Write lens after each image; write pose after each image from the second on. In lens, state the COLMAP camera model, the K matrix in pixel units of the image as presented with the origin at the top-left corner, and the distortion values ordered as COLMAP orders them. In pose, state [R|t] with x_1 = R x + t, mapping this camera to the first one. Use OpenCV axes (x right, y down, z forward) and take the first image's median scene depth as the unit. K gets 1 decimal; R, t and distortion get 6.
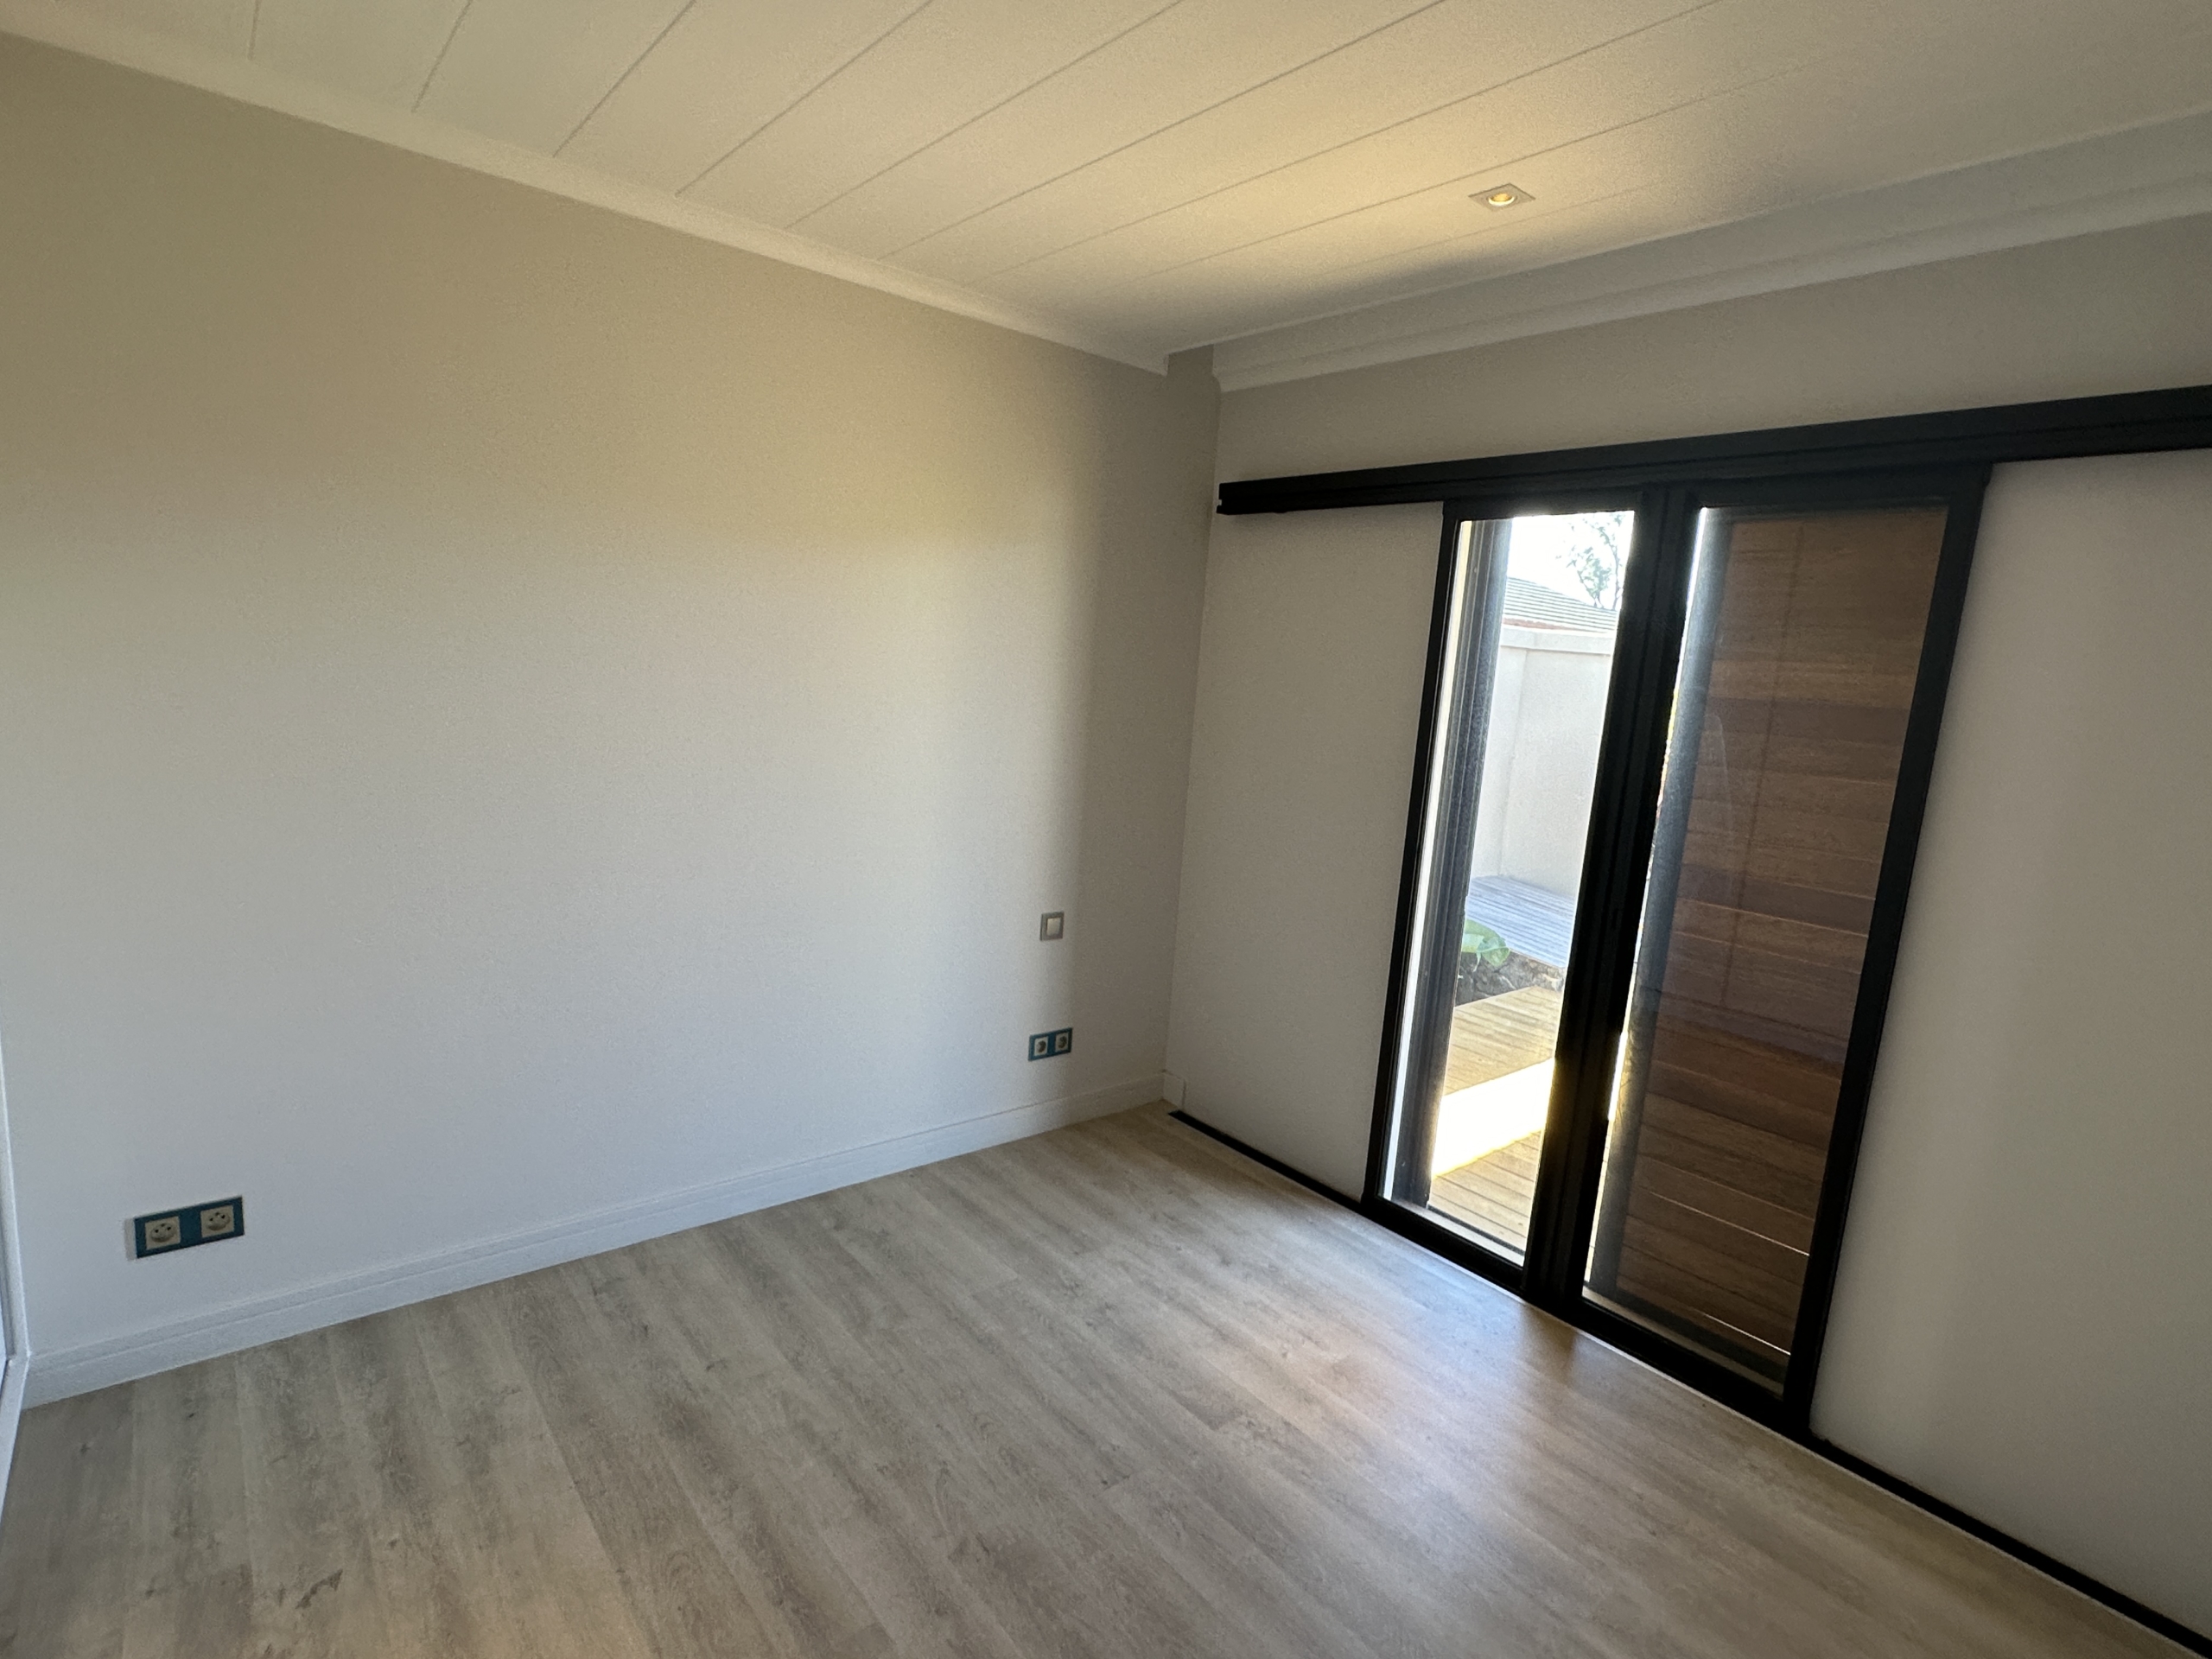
lens RADIAL K [[1106.4, 0, 1108.6], [0, 1106.4, 828.7], [0, 0, 1]] dist [-0.008365, 0.000191]
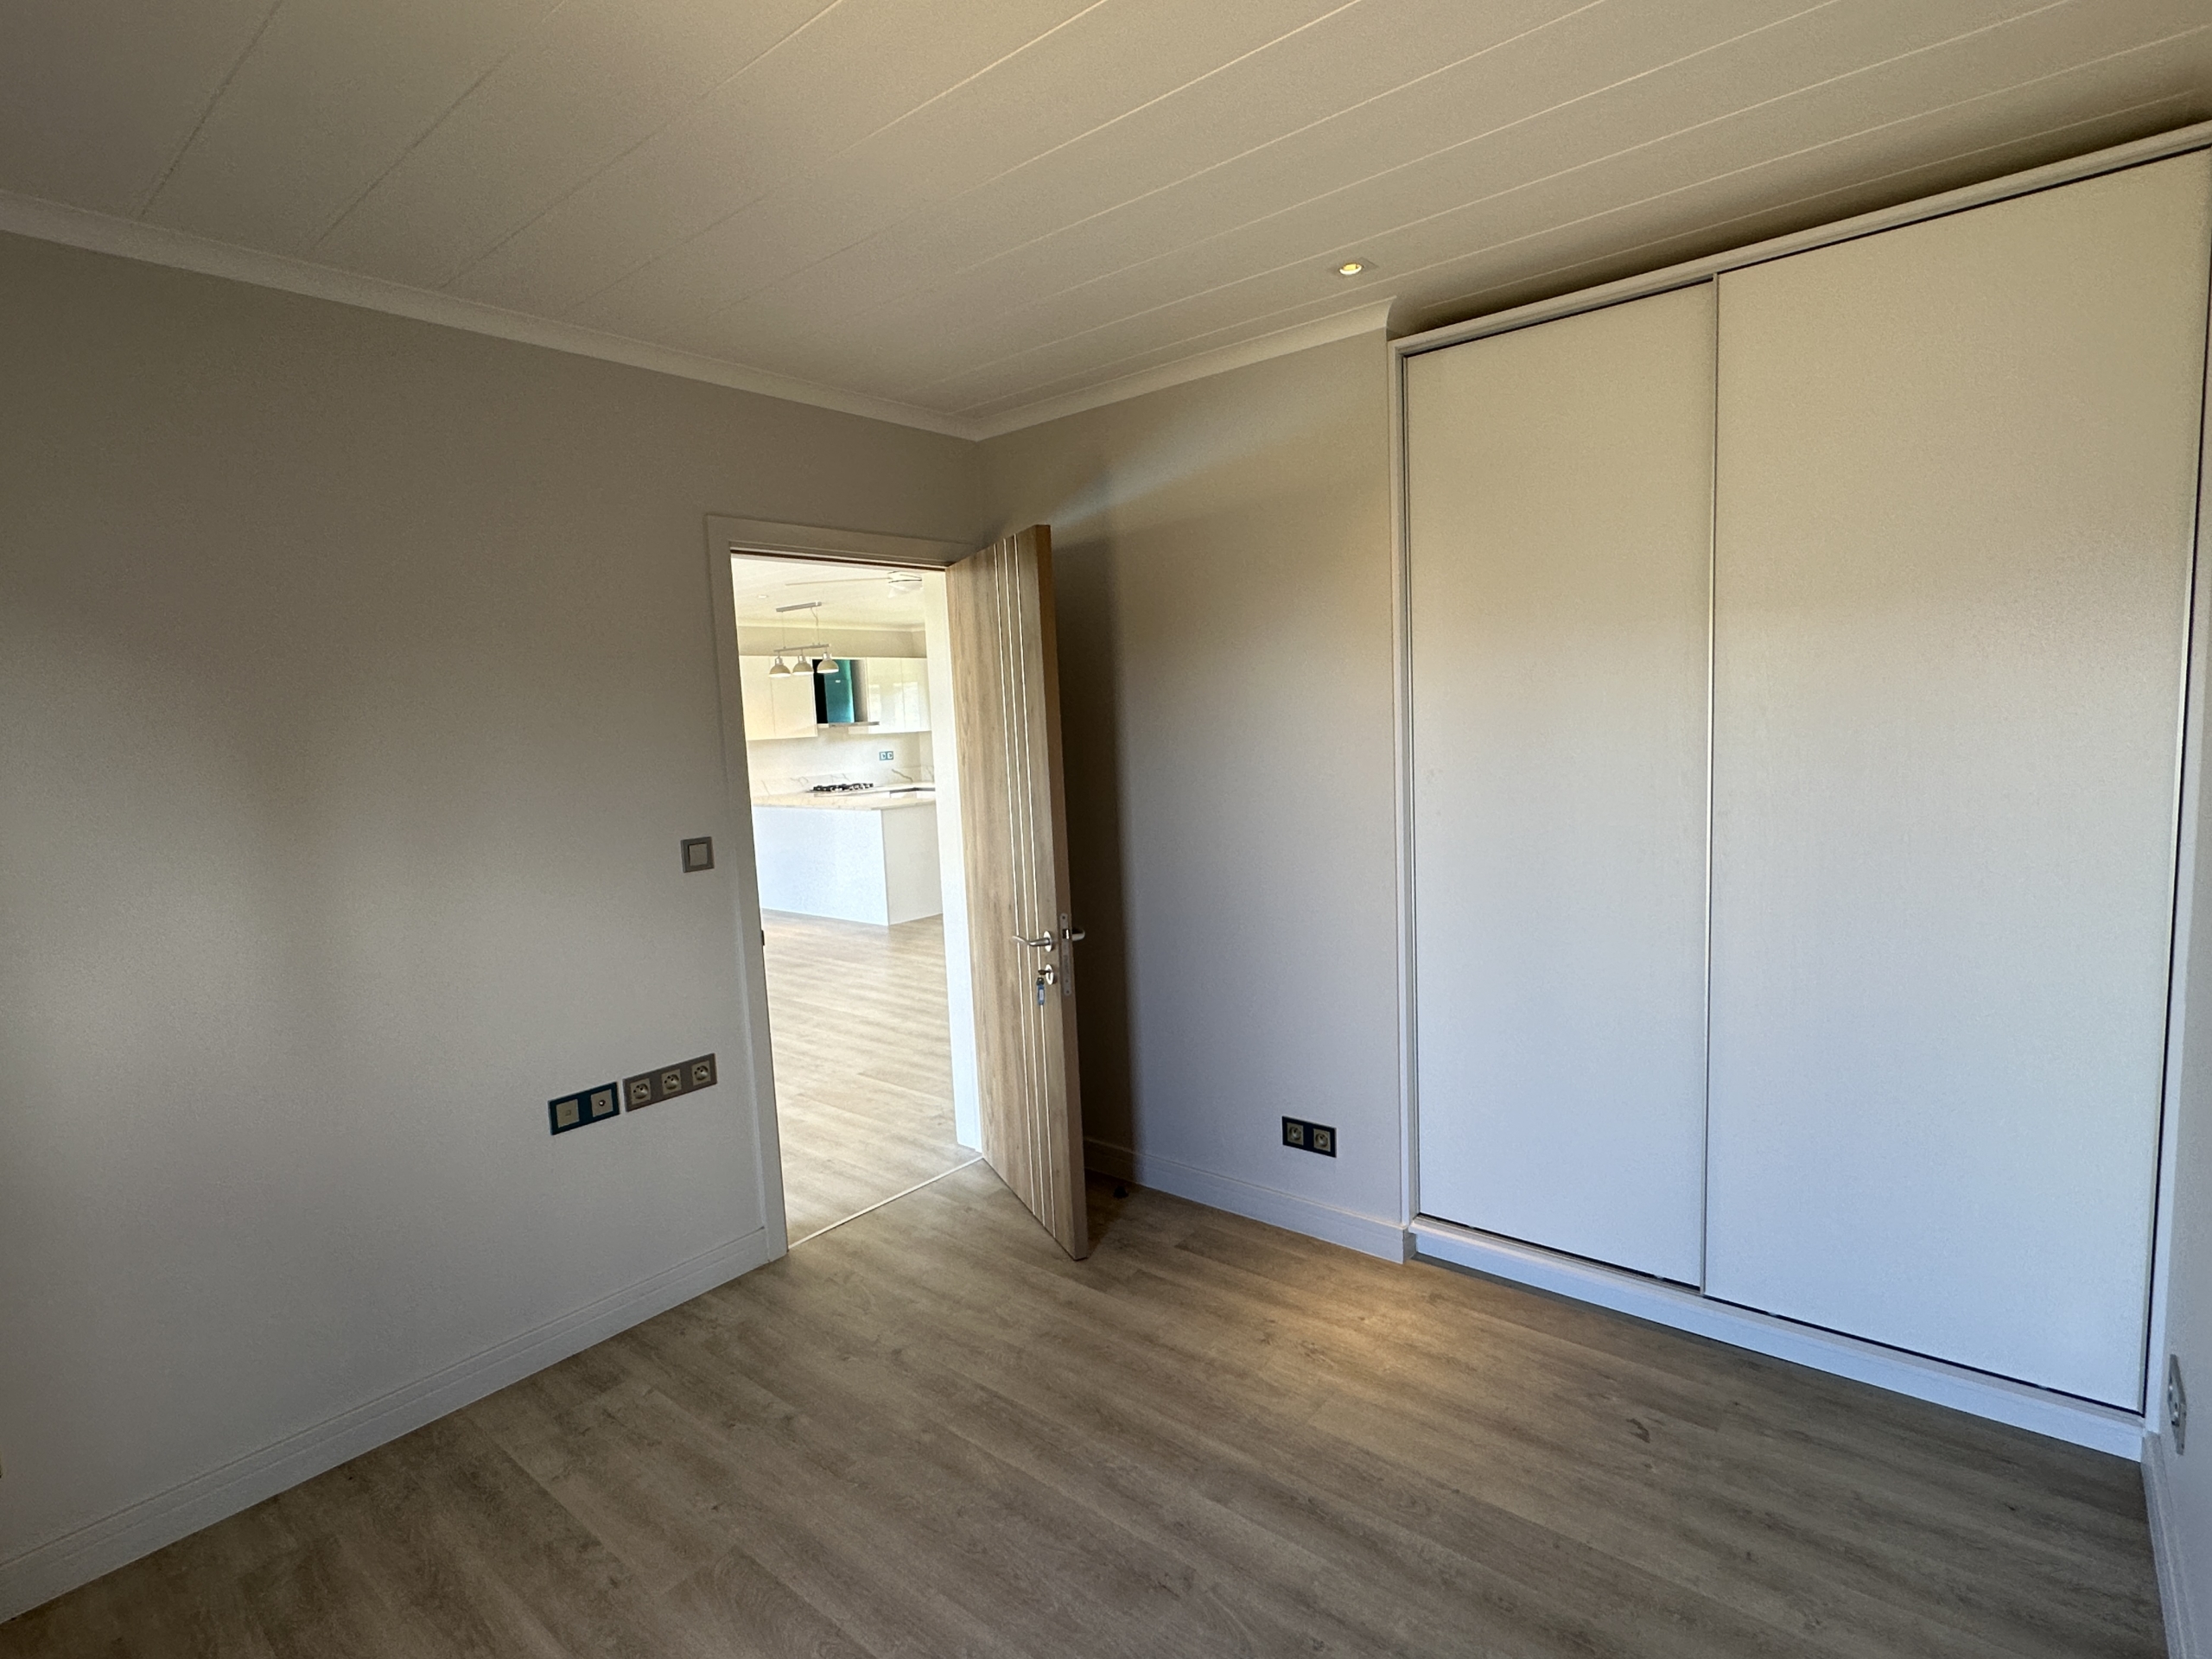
lens RADIAL K [[1106.4, 0, 1106.7], [0, 1106.4, 829.5], [0, 0, 1]] dist [-0.008365, 0.000191]
pose [[-0.983178, -0.008226, -0.182463, 0.128479], [-0.054510, 0.966674, 0.250141, -0.256022], [0.174324, 0.255879, -0.950861, 1.784928]]
